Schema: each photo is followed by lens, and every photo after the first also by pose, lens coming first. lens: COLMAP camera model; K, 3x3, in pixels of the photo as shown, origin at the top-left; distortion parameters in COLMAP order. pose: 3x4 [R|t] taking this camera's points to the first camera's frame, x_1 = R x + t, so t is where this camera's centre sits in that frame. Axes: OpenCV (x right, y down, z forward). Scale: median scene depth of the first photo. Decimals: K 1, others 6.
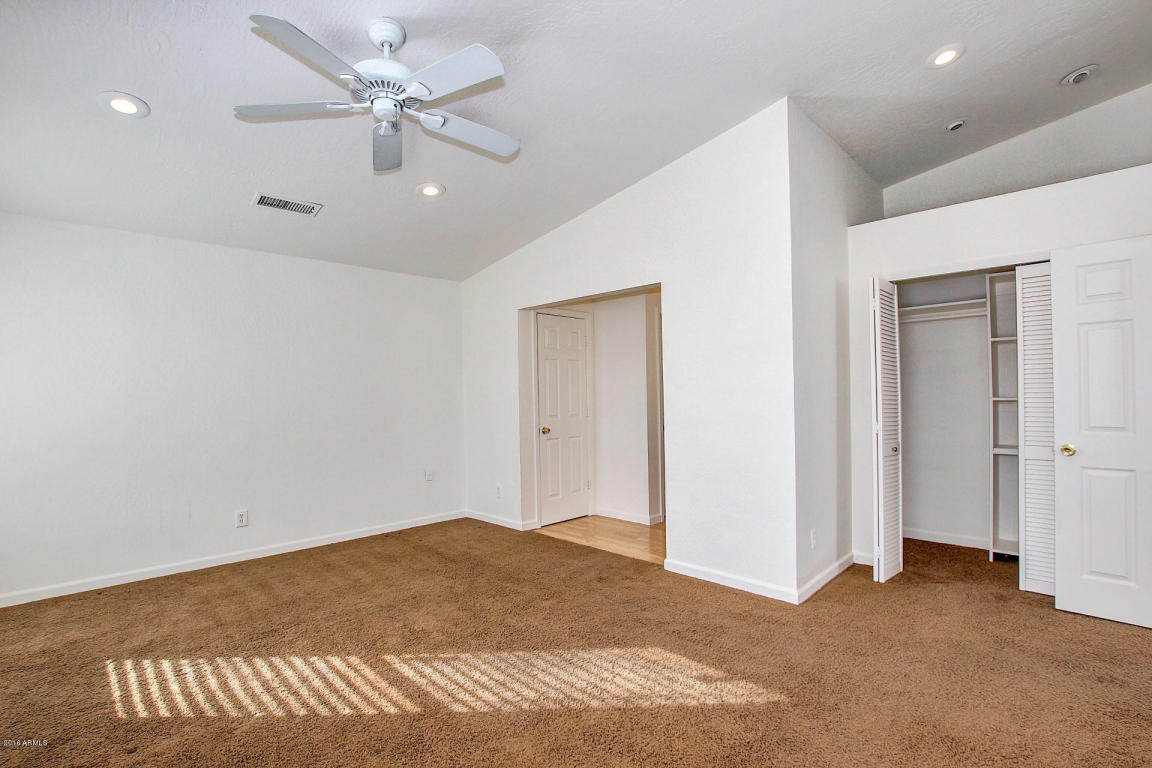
lens RADIAL K [[537.0, 0, 574.1], [0, 537.0, 393.9], [0, 0, 1]] dist [-0.036606, 0.006240]
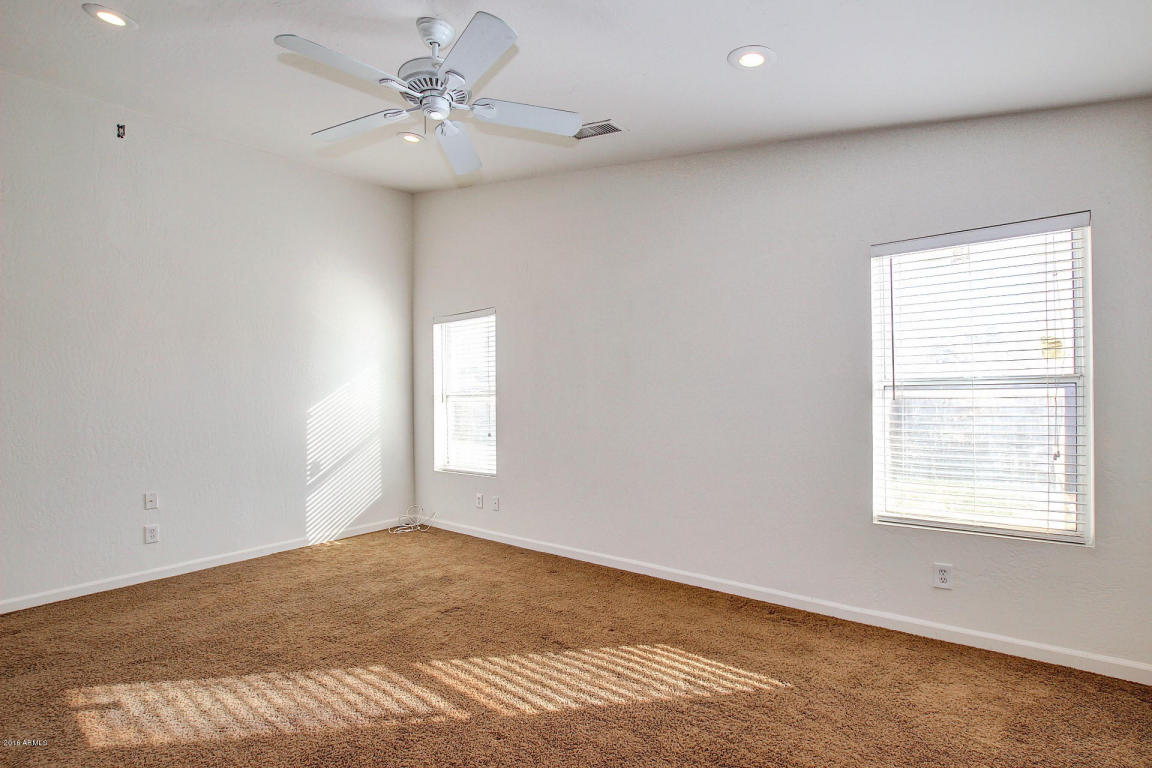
lens RADIAL K [[535.4, 0, 582.4], [0, 535.4, 390.2], [0, 0, 1]] dist [-0.034809, 0.000957]
pose [[-0.992789, 0.032522, -0.115382, -0.469530], [0.033007, 0.999452, -0.002300, 0.004568], [0.115244, -0.006092, -0.993318, 1.887469]]
